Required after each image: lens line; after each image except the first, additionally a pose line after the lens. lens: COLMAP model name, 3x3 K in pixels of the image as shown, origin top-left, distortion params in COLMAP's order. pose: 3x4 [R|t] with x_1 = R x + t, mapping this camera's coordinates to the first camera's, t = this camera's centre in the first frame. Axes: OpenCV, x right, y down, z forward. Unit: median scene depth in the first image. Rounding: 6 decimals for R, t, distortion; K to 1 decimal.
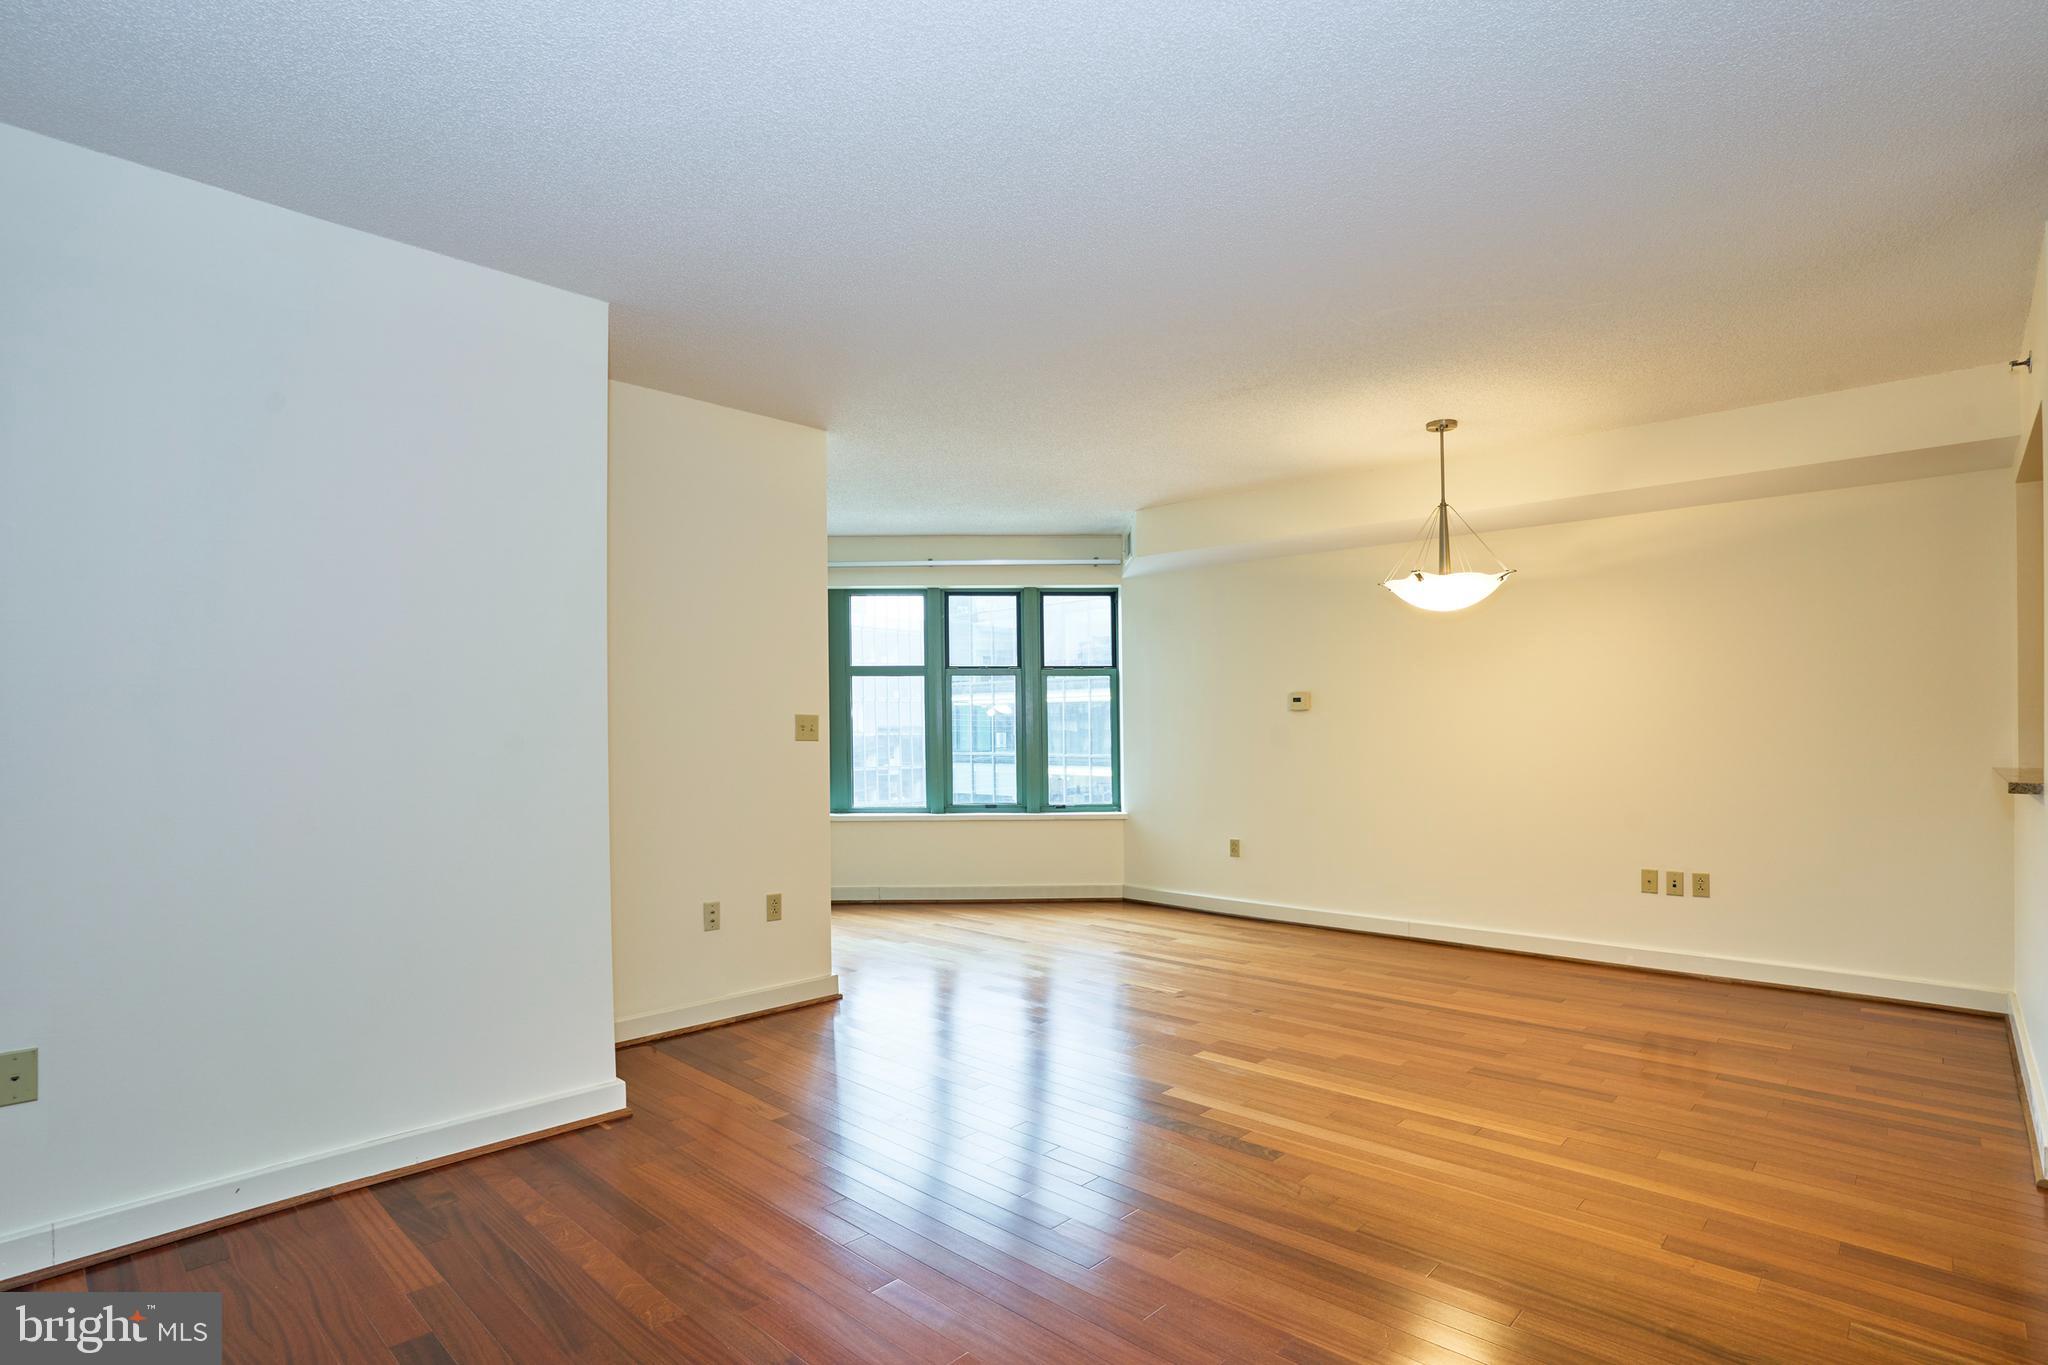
lens RADIAL K [[1013.6, 0, 1030.0], [0, 1013.6, 737.7], [0, 0, 1]] dist [-0.001399, -0.000176]
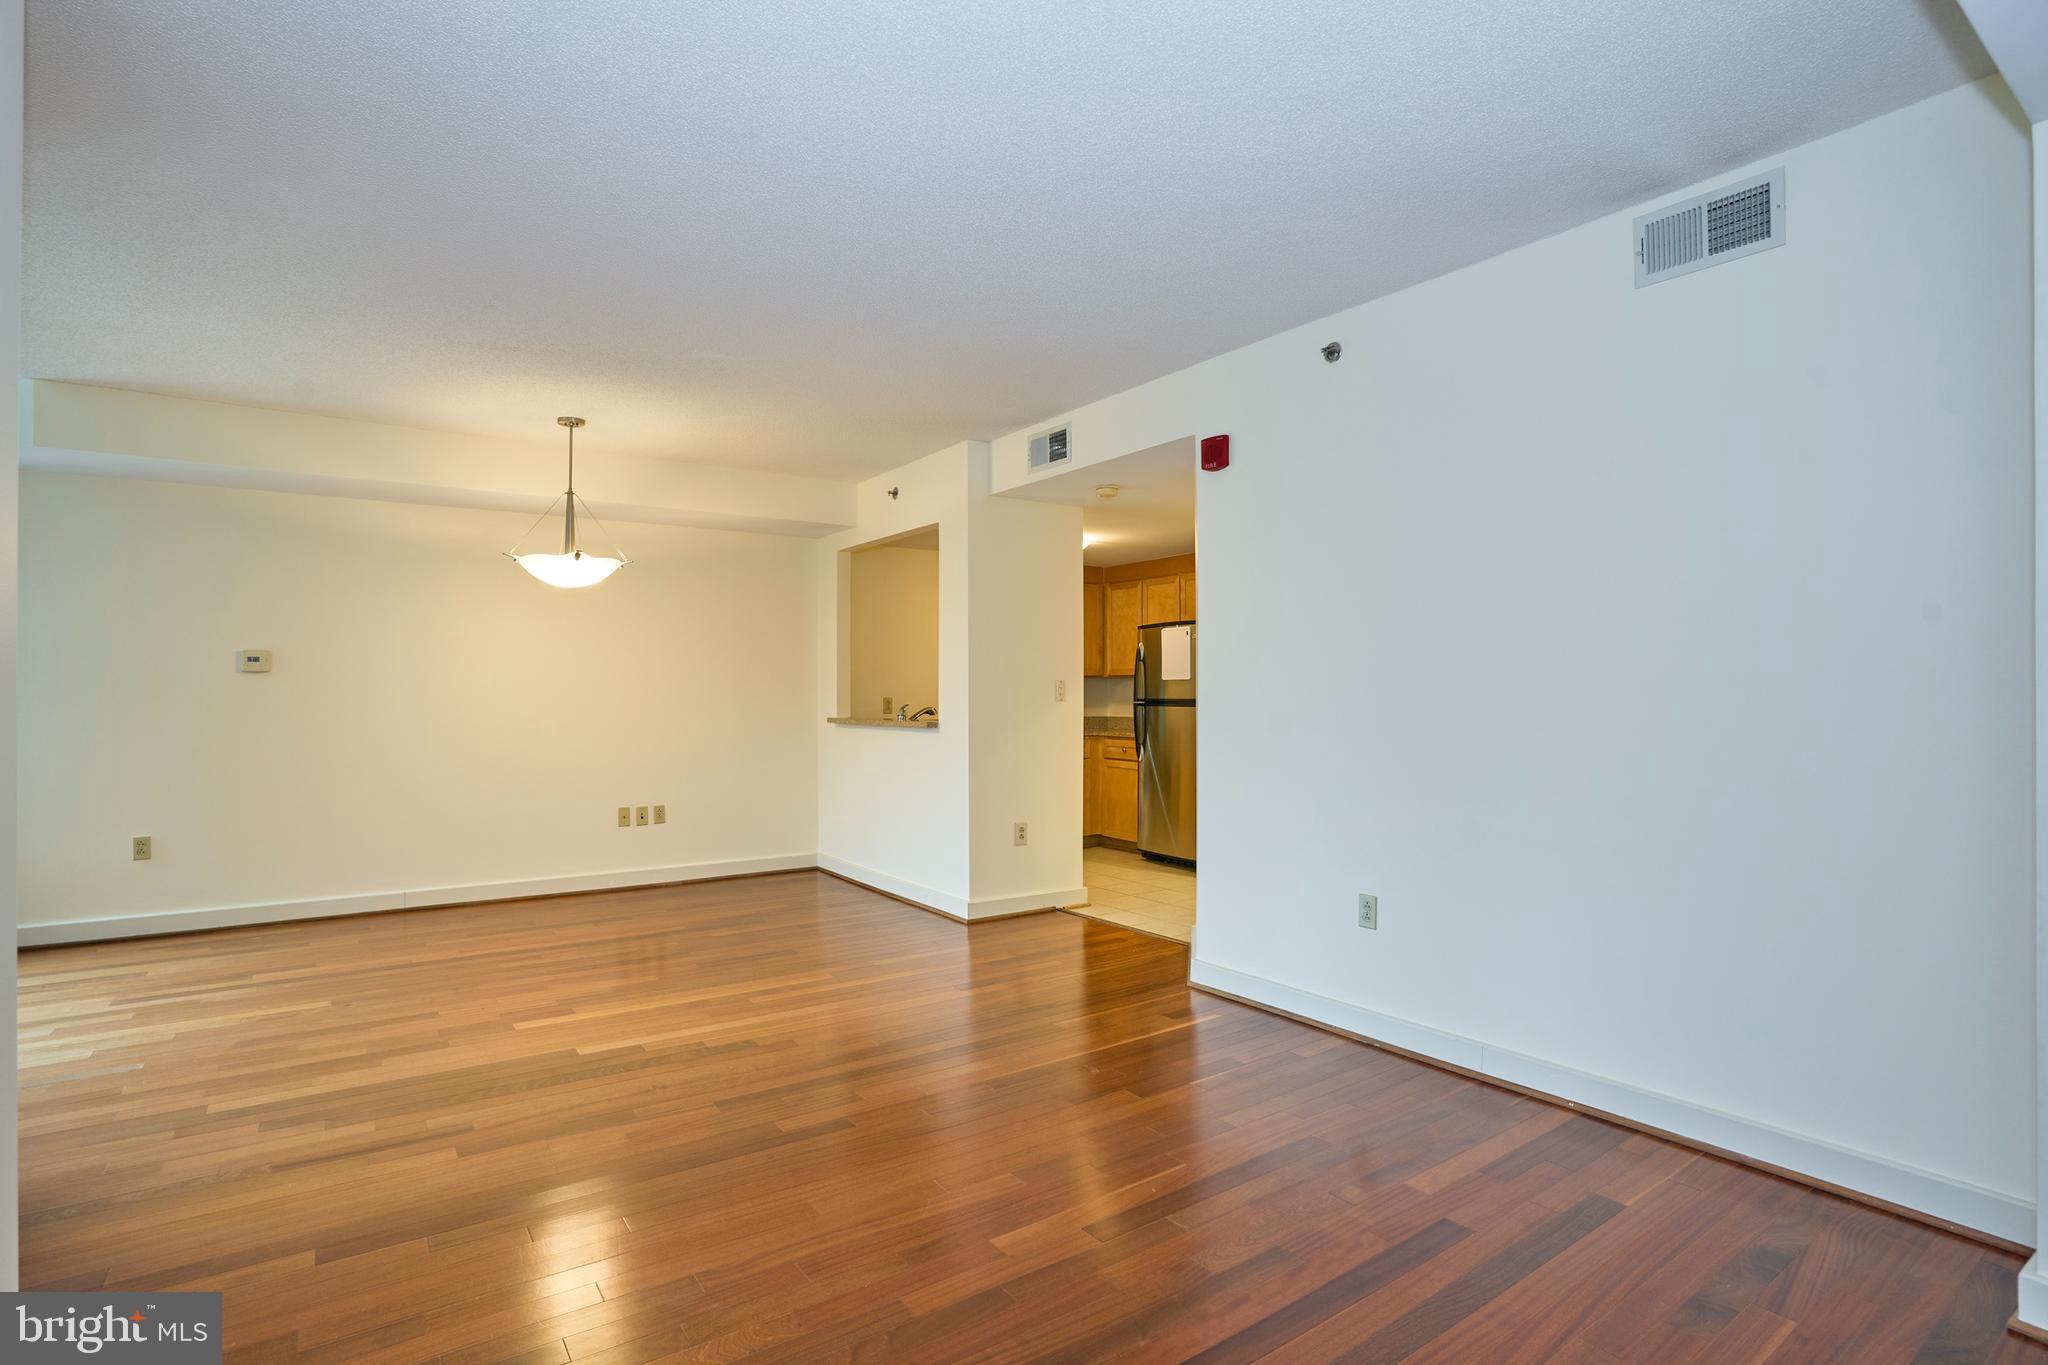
lens RADIAL K [[1004.5, 0, 1021.1], [0, 1004.5, 697.2], [0, 0, 1]] dist [0.001639, 0.000040]
pose [[0.267867, 0.002394, 0.963453, -0.605670], [0.007717, 0.999960, -0.004631, 0.005221], [-0.963425, 0.008675, 0.267838, 0.265153]]
